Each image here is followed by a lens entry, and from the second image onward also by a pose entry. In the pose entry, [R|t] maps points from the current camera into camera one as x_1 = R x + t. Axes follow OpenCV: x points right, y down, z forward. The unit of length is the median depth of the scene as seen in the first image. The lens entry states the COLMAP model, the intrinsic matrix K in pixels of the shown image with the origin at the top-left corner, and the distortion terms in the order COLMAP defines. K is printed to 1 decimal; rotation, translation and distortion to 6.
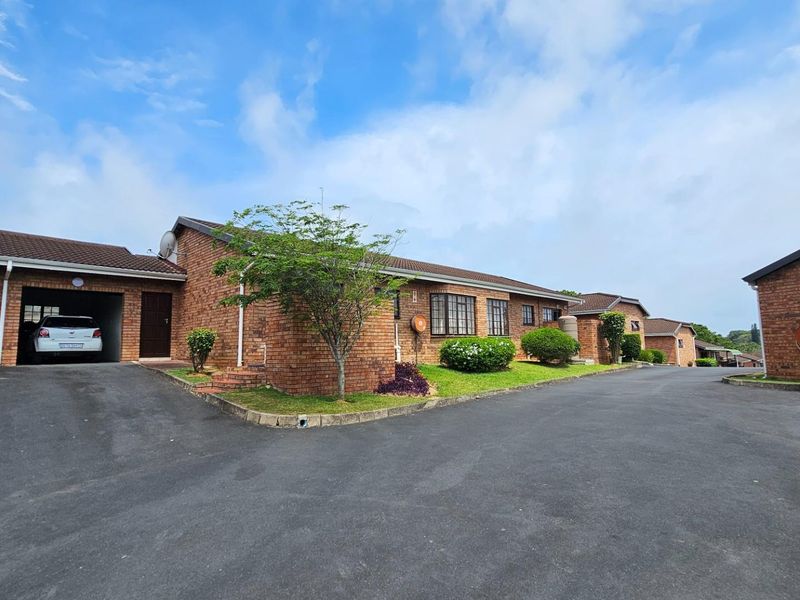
lens RADIAL K [[430.6, 0, 397.9], [0, 430.6, 293.3], [0, 0, 1]] dist [-0.000782, 0.002653]
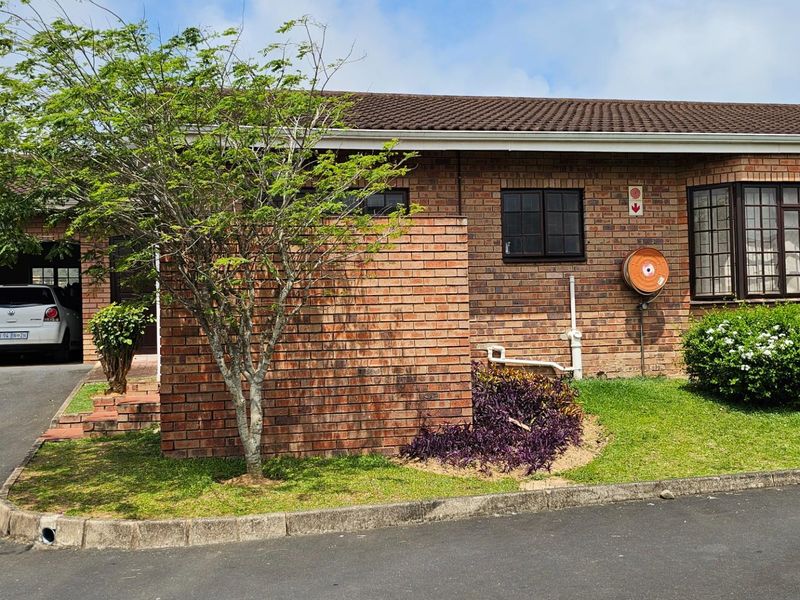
lens RADIAL K [[824.2, 0, 400.1], [0, 824.2, 301.4], [0, 0, 1]] dist [0.046934, 0.000000]
pose [[0.845381, -0.023251, -0.533658, 0.282126], [0.080192, 0.993254, 0.083759, 0.020098], [0.528111, -0.113603, 0.841542, 0.295794]]
